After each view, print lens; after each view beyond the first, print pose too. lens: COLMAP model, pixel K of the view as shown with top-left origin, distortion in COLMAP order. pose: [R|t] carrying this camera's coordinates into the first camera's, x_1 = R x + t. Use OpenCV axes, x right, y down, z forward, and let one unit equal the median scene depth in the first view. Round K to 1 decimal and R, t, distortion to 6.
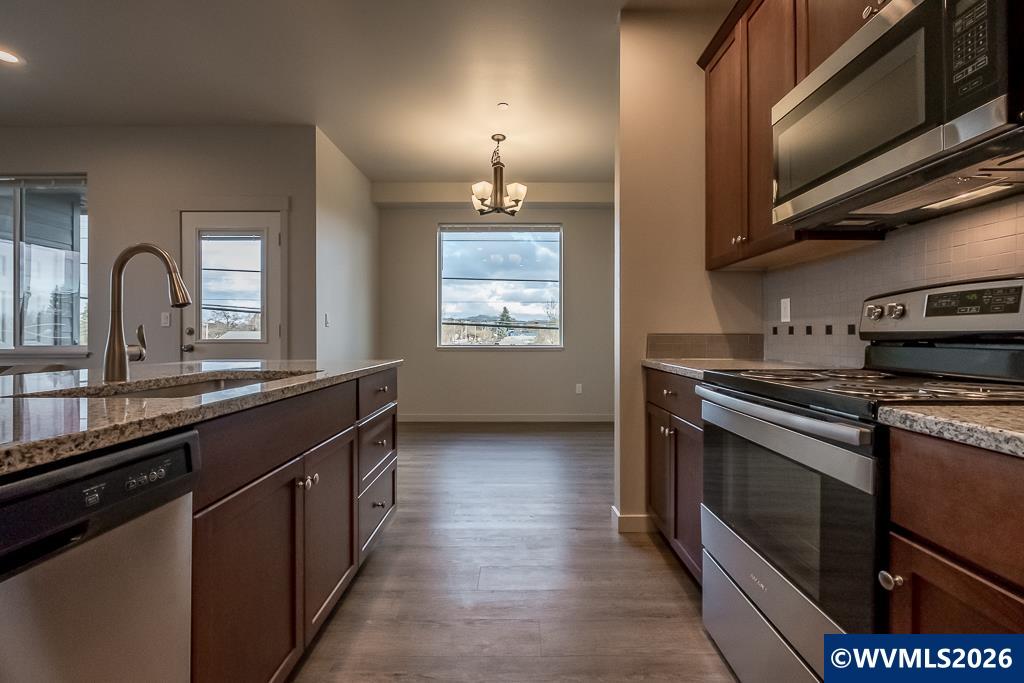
lens RADIAL K [[451.8, 0, 518.6], [0, 451.8, 337.8], [0, 0, 1]] dist [-0.004802, -0.000940]
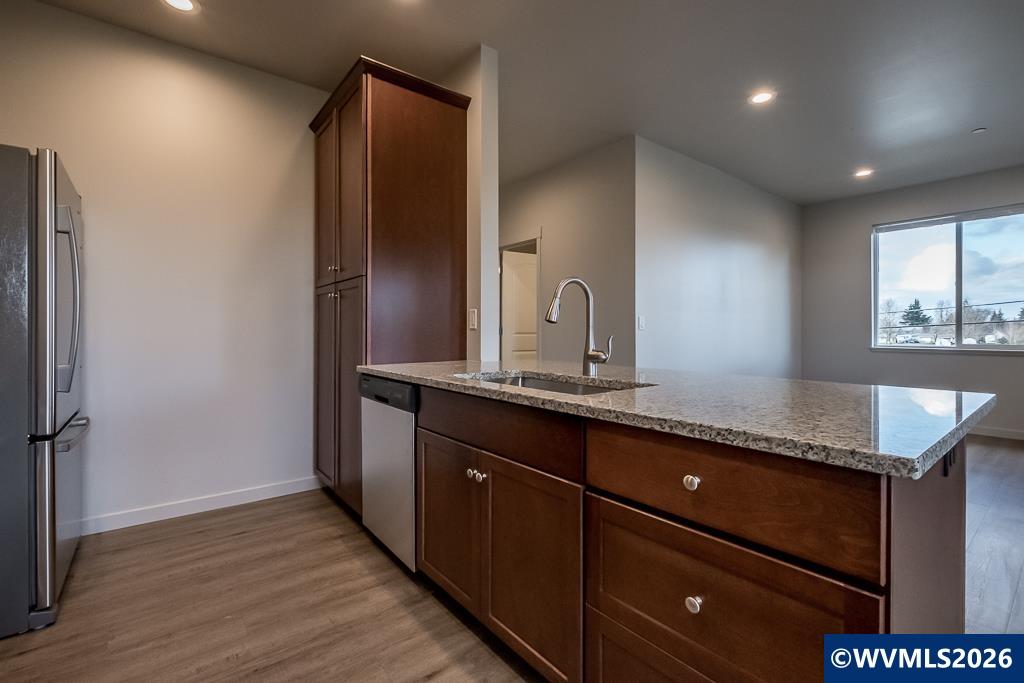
lens RADIAL K [[451.8, 0, 511.7], [0, 451.8, 332.7], [0, 0, 1]] dist [-0.004802, -0.000940]
pose [[-0.782361, 0.001390, -0.622824, 0.062257], [-0.004224, 0.999963, 0.007538, -0.016793], [0.622811, 0.008528, -0.782326, 0.694236]]
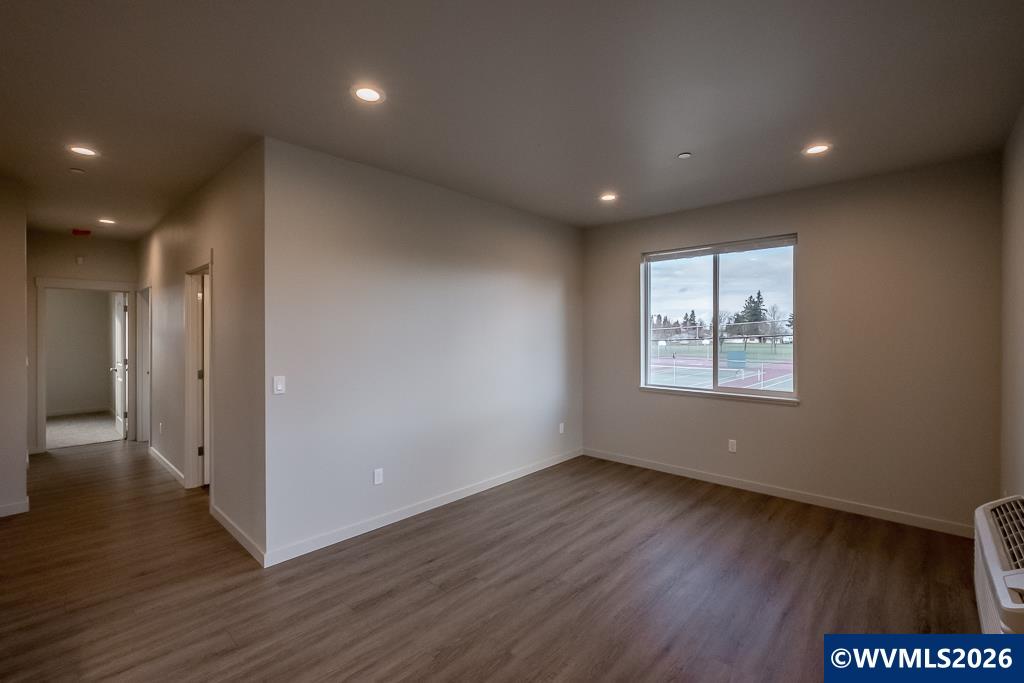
lens RADIAL K [[451.8, 0, 513.2], [0, 451.8, 333.6], [0, 0, 1]] dist [-0.004802, -0.000940]
pose [[-0.674242, -0.000141, -0.738510, -0.524496], [-0.001095, 0.999999, 0.000809, -0.124509], [0.738509, 0.001354, -0.674242, 0.901553]]
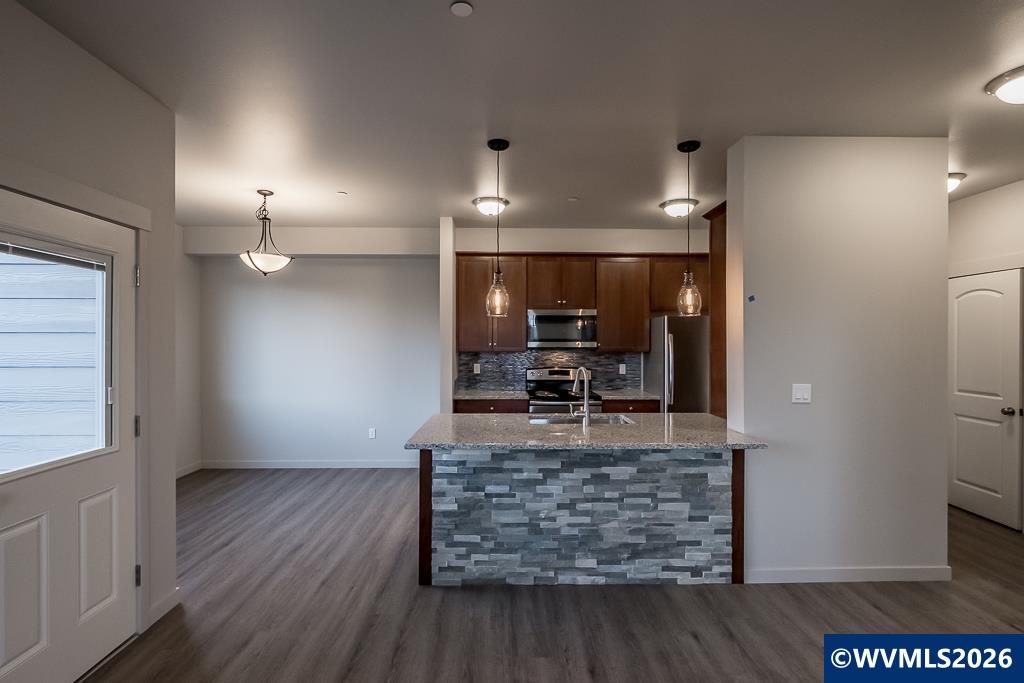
lens RADIAL K [[471.8, 0, 504.7], [0, 471.8, 344.1], [0, 0, 1]] dist [-0.001890, -0.001103]
pose [[-0.006702, -0.011156, 0.999915, -1.172952], [0.003747, 0.999930, 0.011182, -0.133880], [-0.999971, 0.003821, -0.006660, 0.510764]]
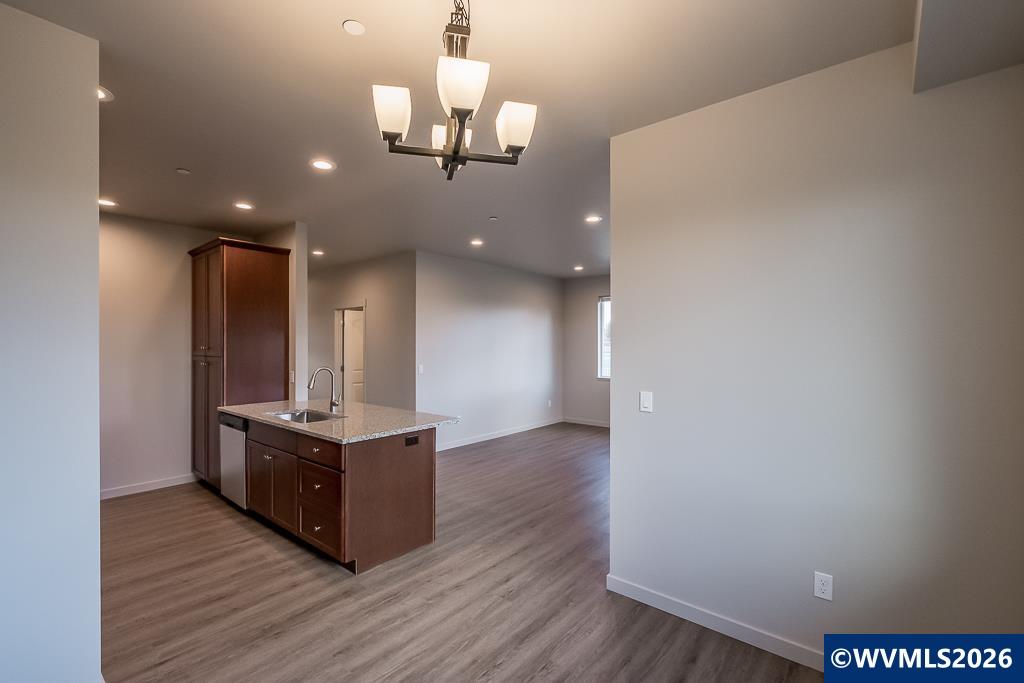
lens RADIAL K [[451.8, 0, 493.5], [0, 451.8, 345.8], [0, 0, 1]] dist [-0.004802, -0.000940]
pose [[-0.659677, 0.001712, -0.751547, 0.238086], [-0.003996, 0.999975, 0.005785, -0.131286], [0.751538, 0.006819, -0.659654, 1.354101]]
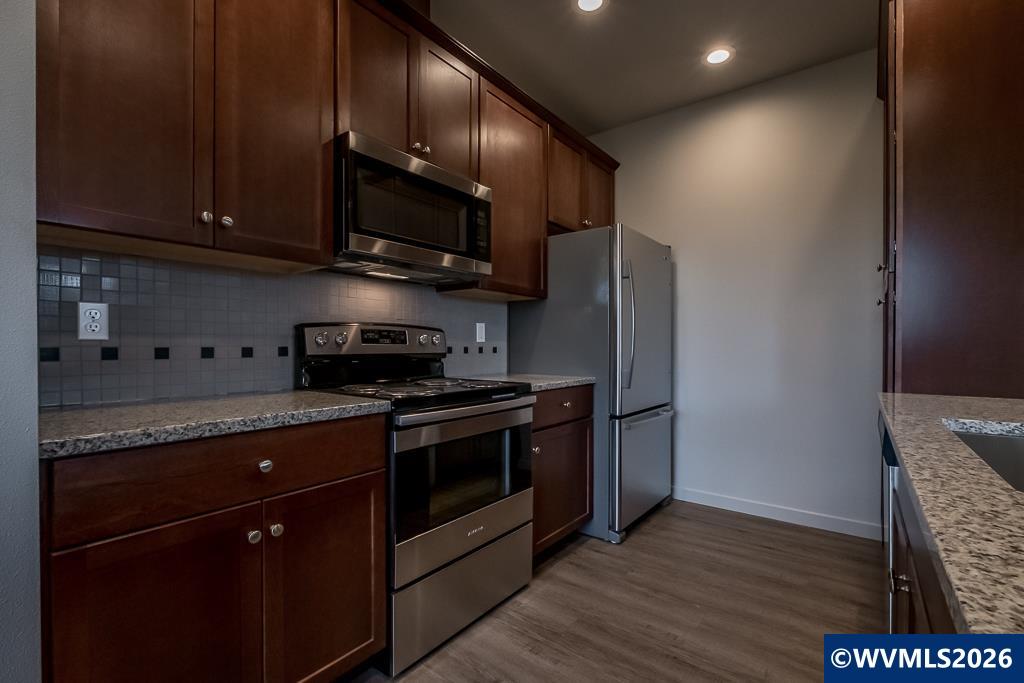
lens RADIAL K [[451.8, 0, 519.7], [0, 451.8, 347.4], [0, 0, 1]] dist [-0.004802, -0.000940]
pose [[-0.801330, -0.004951, 0.598202, -0.142544], [0.001011, 0.999953, 0.009630, -0.017669], [-0.598222, 0.008321, -0.801288, 0.680312]]
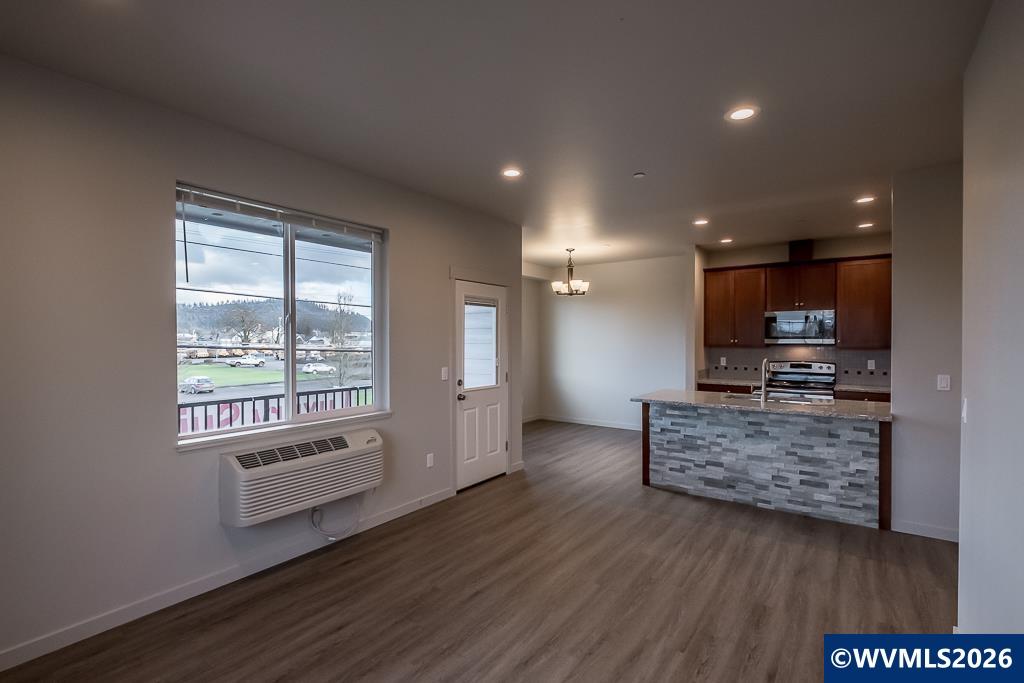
lens RADIAL K [[471.8, 0, 513.6], [0, 471.8, 340.2], [0, 0, 1]] dist [-0.001890, -0.001103]
pose [[0.585098, -0.002869, 0.810958, -1.649694], [0.005078, 0.999987, -0.000125, -0.123703], [-0.810947, 0.004191, 0.585105, 0.174592]]
